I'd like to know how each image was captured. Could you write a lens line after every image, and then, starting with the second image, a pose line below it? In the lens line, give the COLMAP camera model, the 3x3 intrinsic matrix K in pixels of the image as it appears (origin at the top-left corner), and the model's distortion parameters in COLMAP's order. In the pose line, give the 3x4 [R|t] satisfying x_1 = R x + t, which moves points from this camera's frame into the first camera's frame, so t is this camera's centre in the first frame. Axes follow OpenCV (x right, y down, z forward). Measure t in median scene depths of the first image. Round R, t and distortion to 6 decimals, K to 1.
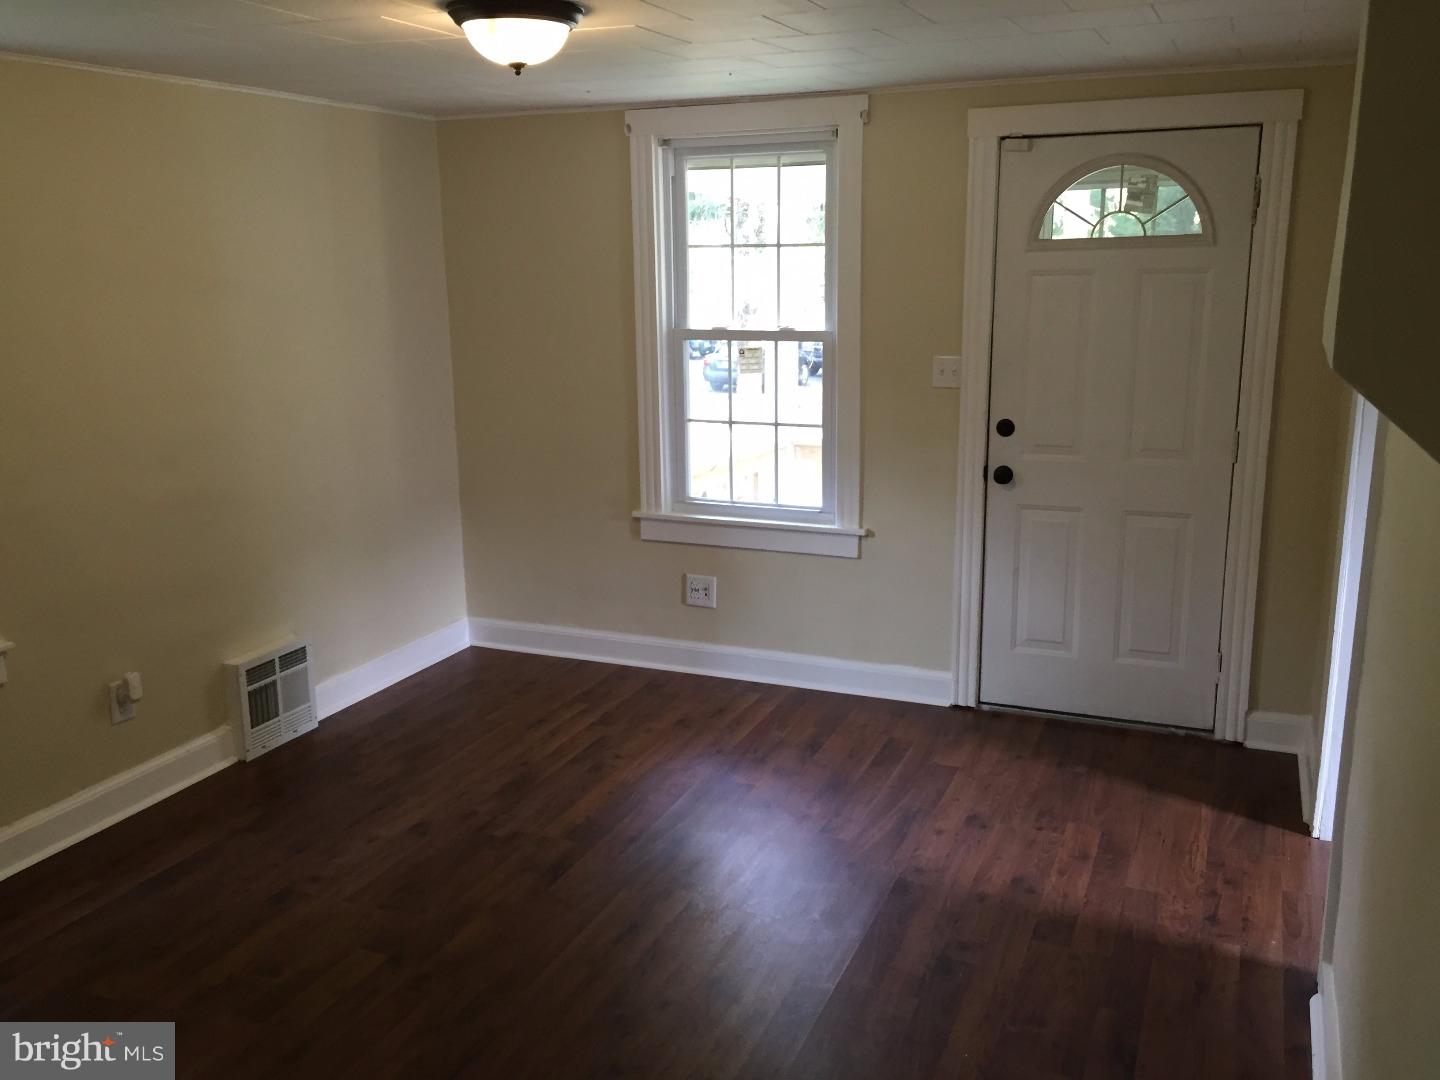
lens RADIAL K [[1176.9, 0, 720.0], [0, 1176.9, 540.0], [0, 0, 1]] dist [0.022724, 0.002799]
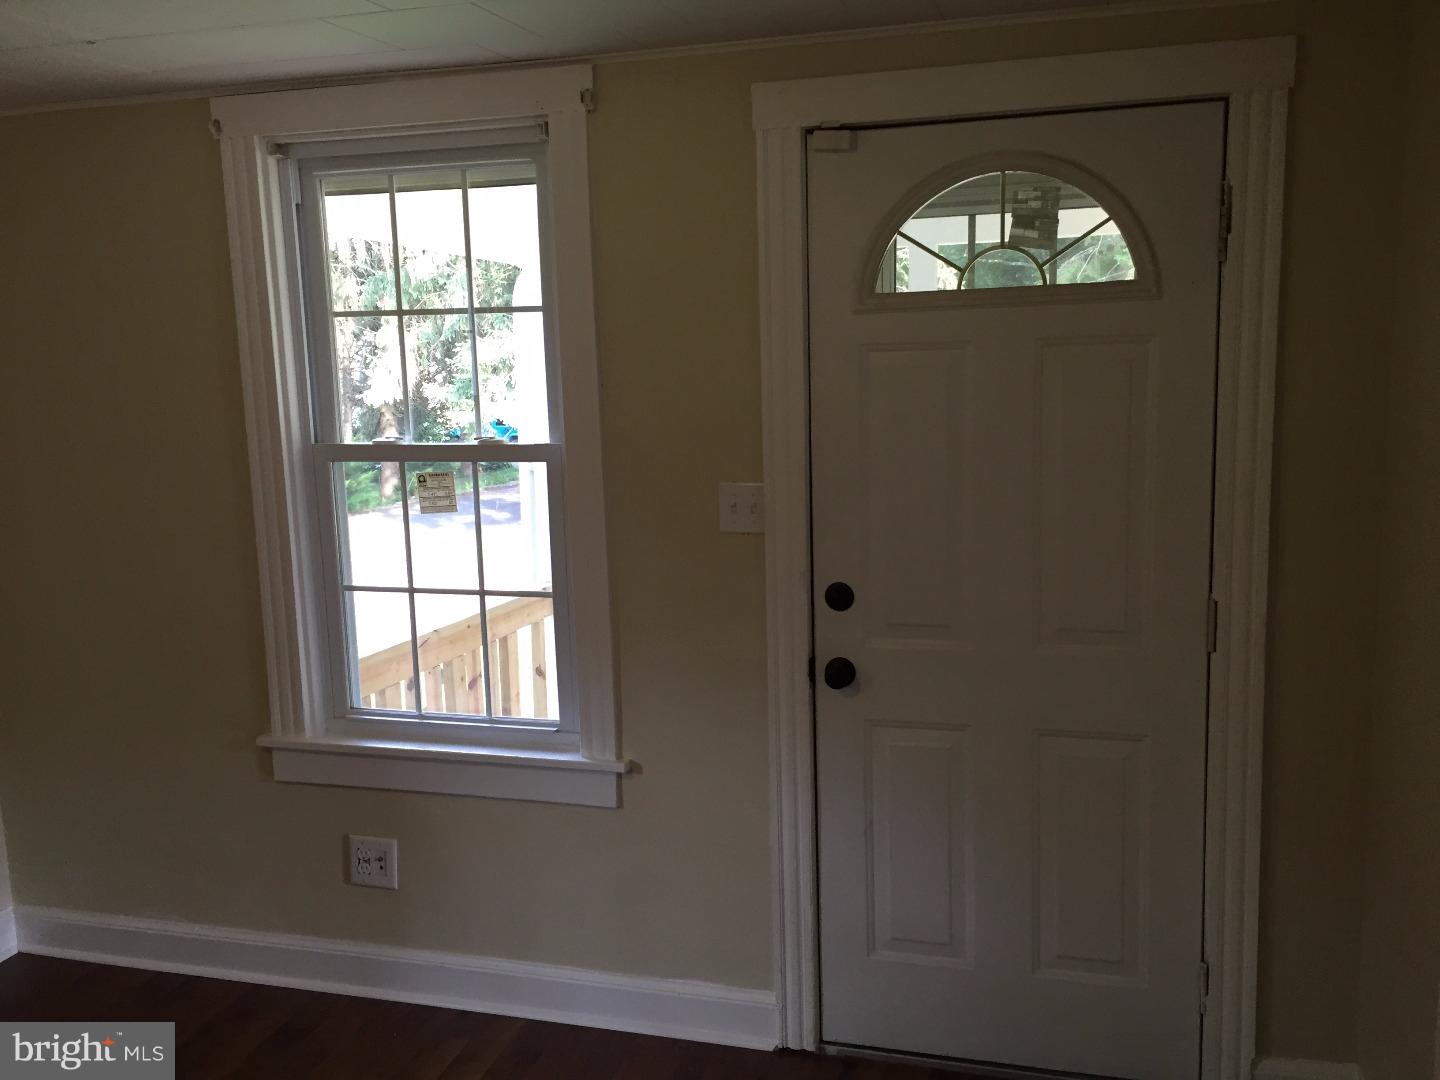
lens RADIAL K [[1225.7, 0, 720.0], [0, 1225.7, 540.0], [0, 0, 1]] dist [0.013351, 0.002385]
pose [[0.990319, -0.033533, 0.134702, 0.091161], [0.044122, 0.996099, -0.076416, -0.074791], [-0.131614, 0.081620, 0.987935, 0.357519]]
